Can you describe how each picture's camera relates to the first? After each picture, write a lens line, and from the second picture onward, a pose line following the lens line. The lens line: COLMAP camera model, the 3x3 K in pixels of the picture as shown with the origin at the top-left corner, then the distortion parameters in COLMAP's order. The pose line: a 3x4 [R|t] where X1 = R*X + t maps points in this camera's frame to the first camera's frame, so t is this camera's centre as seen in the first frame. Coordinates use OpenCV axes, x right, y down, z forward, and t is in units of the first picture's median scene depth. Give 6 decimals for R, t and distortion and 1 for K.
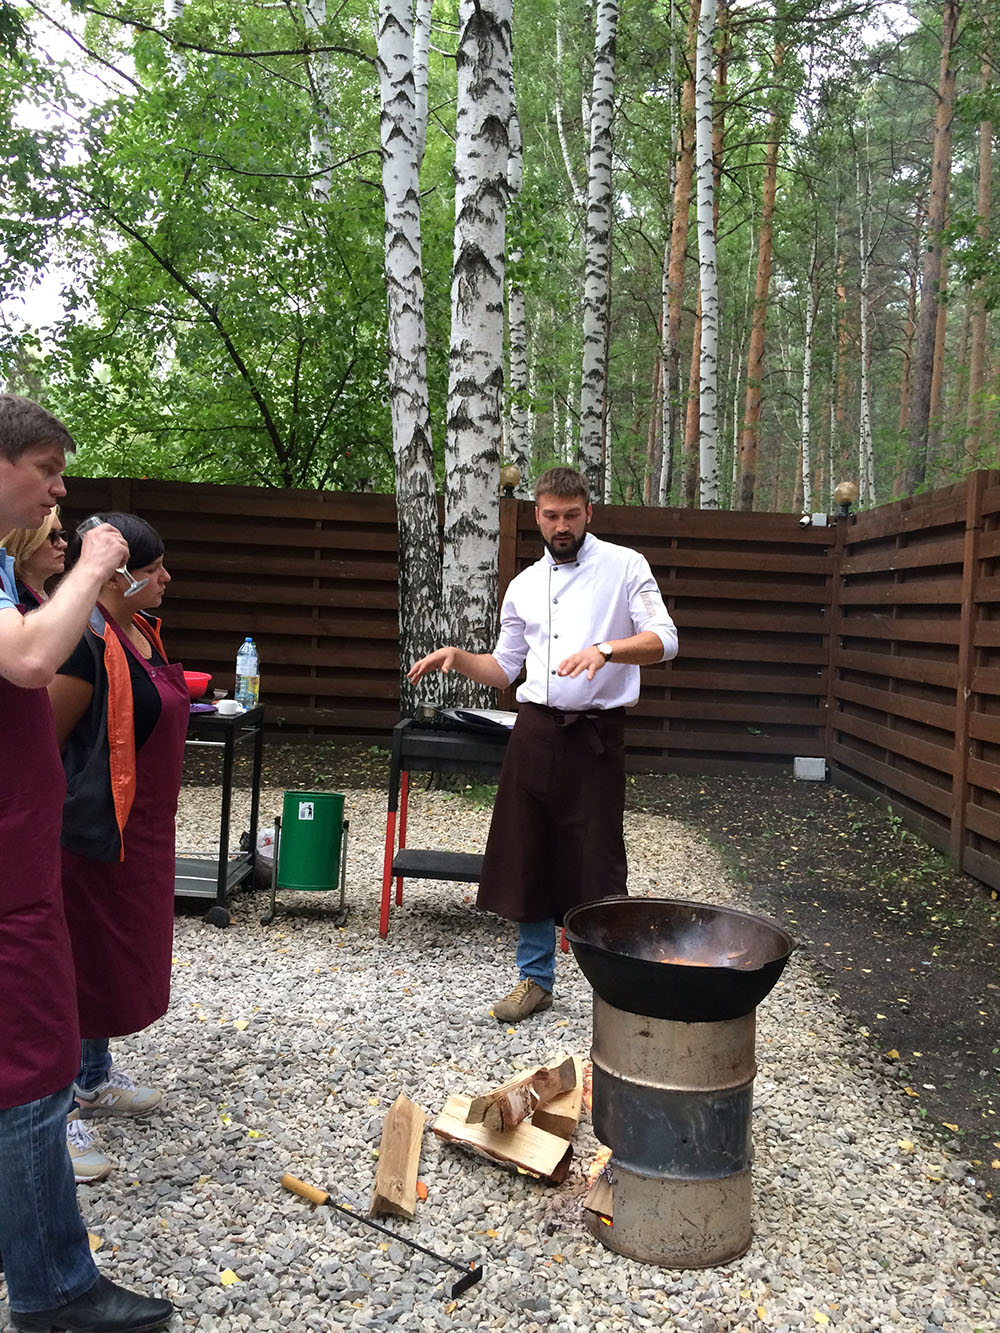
lens RADIAL K [[1140.8, 0, 495.0], [0, 1140.8, 666.1], [0, 0, 1]] dist [0.129493, -0.200197]
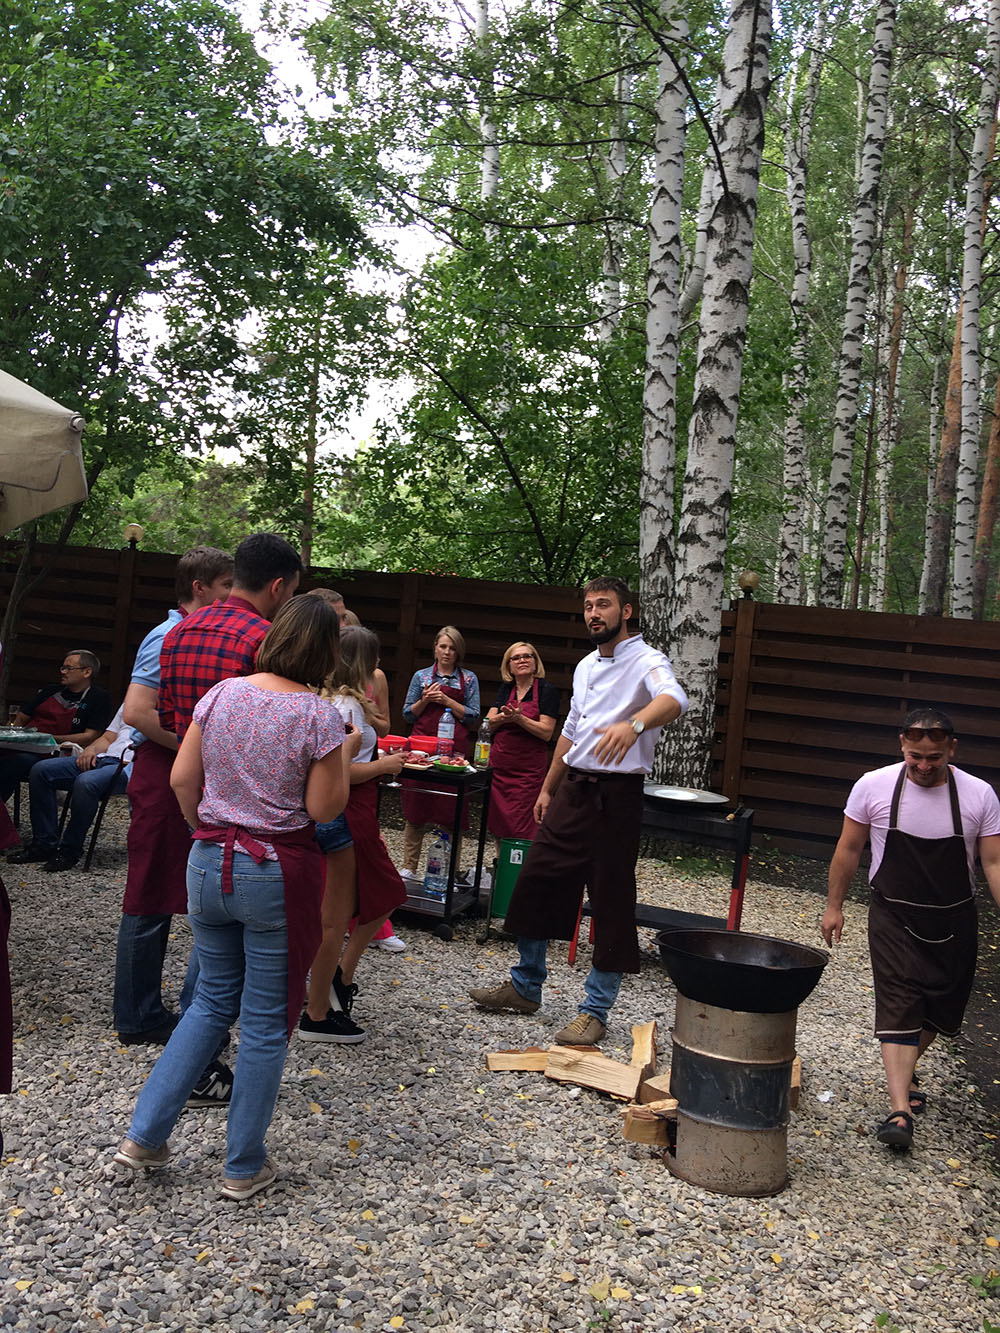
lens RADIAL K [[1129.3, 0, 471.5], [0, 1129.3, 670.1], [0, 0, 1]] dist [0.109419, -0.208611]
pose [[0.962491, 0.051436, -0.266393, 0.069319], [-0.069412, 0.995871, -0.058505, 0.001417], [0.262283, 0.074801, 0.962087, -0.141697]]
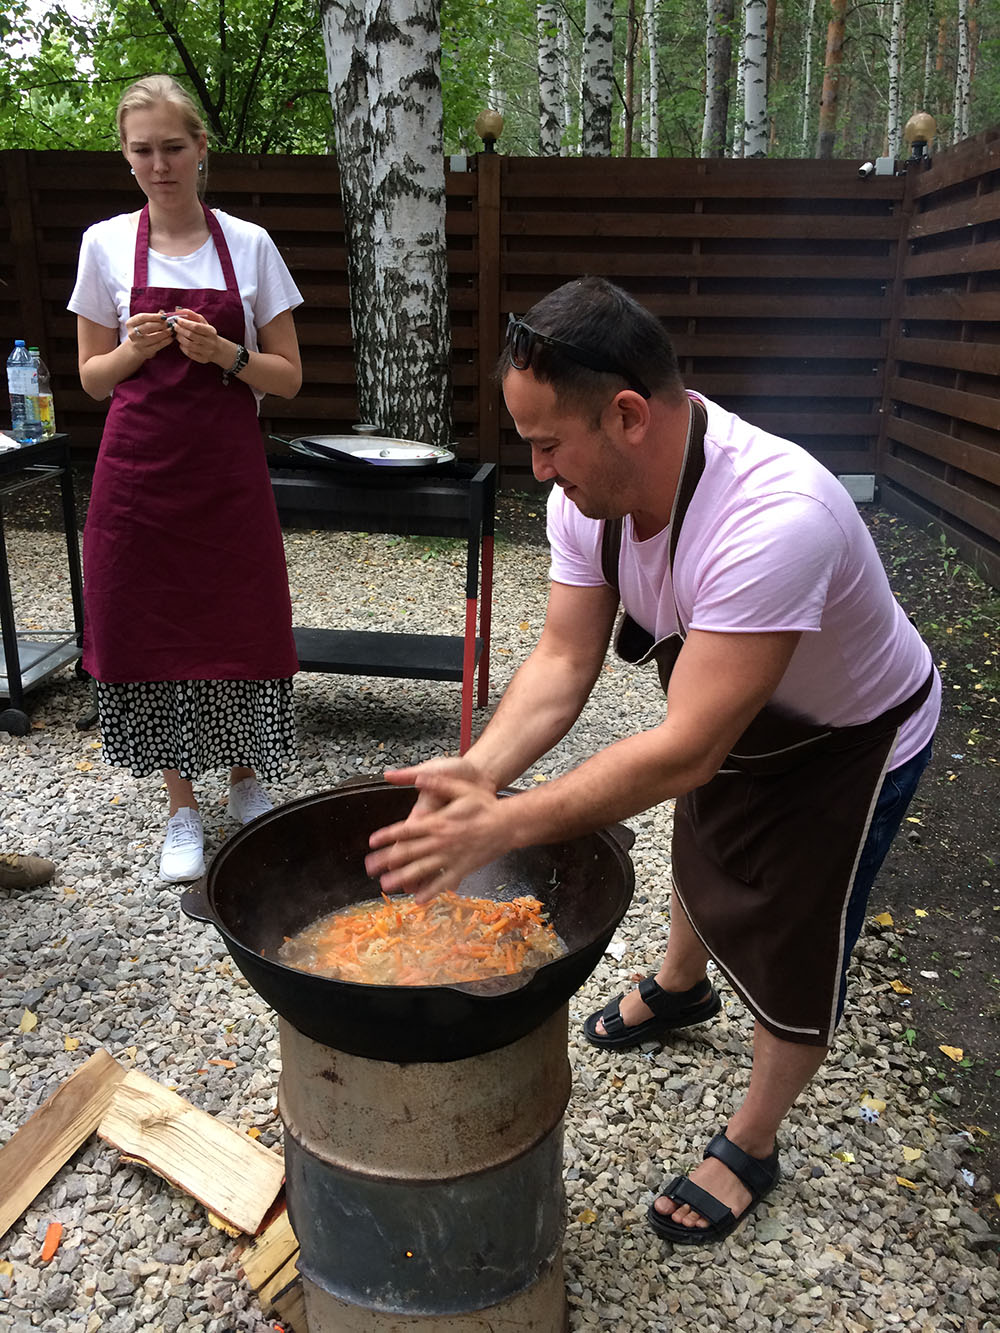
lens RADIAL K [[1140.8, 0, 495.0], [0, 1140.8, 666.1], [0, 0, 1]] dist [0.129493, -0.200197]
pose [[0.997917, -0.016137, -0.062463, 0.082352], [0.030839, 0.969748, 0.242152, 0.003588], [0.056666, -0.243574, 0.968226, 0.183857]]
